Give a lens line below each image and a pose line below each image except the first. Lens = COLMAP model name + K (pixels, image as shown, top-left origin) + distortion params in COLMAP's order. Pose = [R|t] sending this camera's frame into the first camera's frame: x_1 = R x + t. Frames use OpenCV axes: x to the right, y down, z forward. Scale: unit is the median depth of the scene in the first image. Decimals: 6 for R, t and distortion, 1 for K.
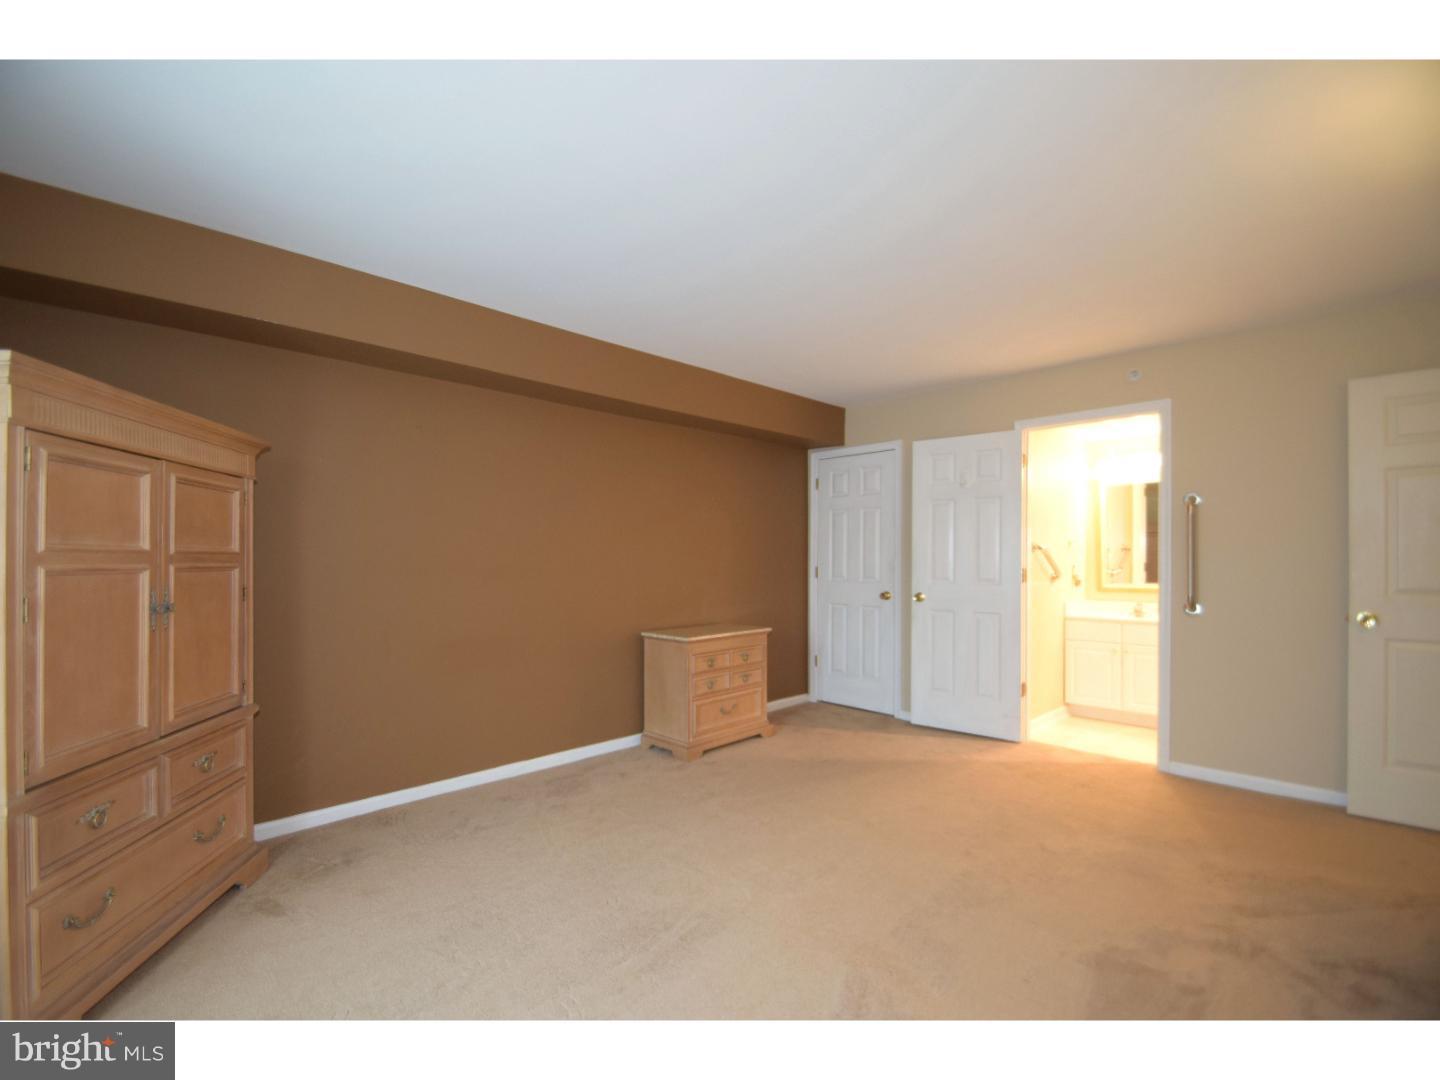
lens RADIAL K [[657.3, 0, 712.2], [0, 657.3, 554.9], [0, 0, 1]] dist [0.001056, 0.000004]
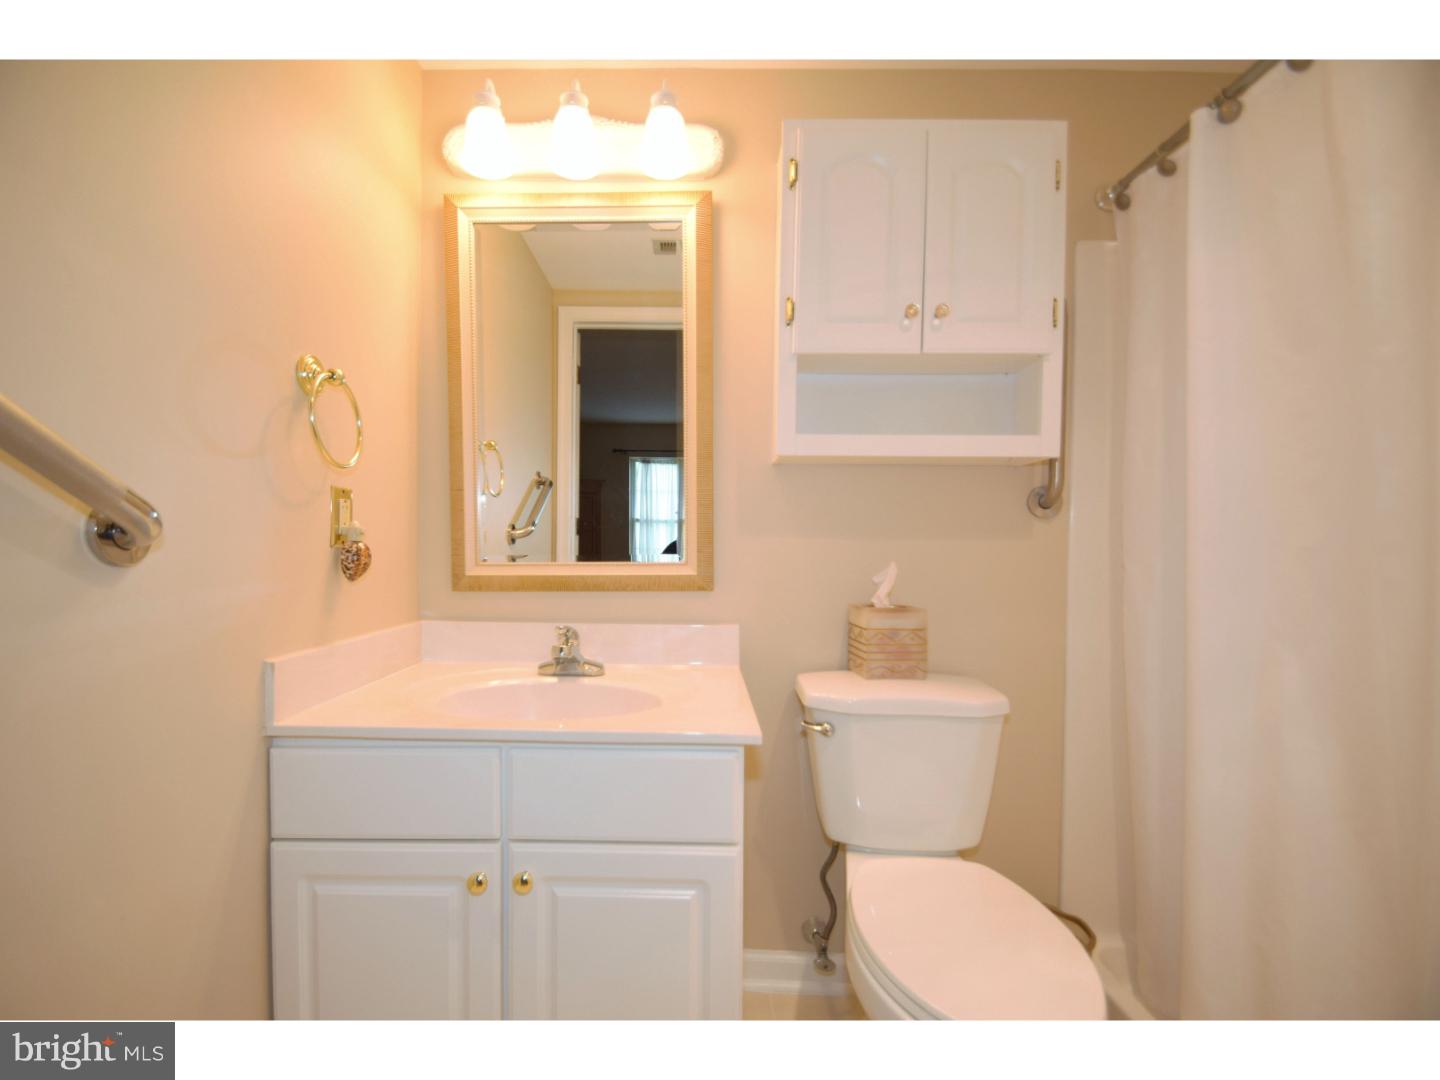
lens RADIAL K [[657.3, 0, 712.2], [0, 657.3, 554.9], [0, 0, 1]] dist [0.001056, 0.000004]
pose [[0.702711, -0.012400, 0.711367, 0.538588], [-0.015119, 0.999362, 0.032355, 0.032852], [-0.711315, -0.033491, 0.702075, 0.829662]]
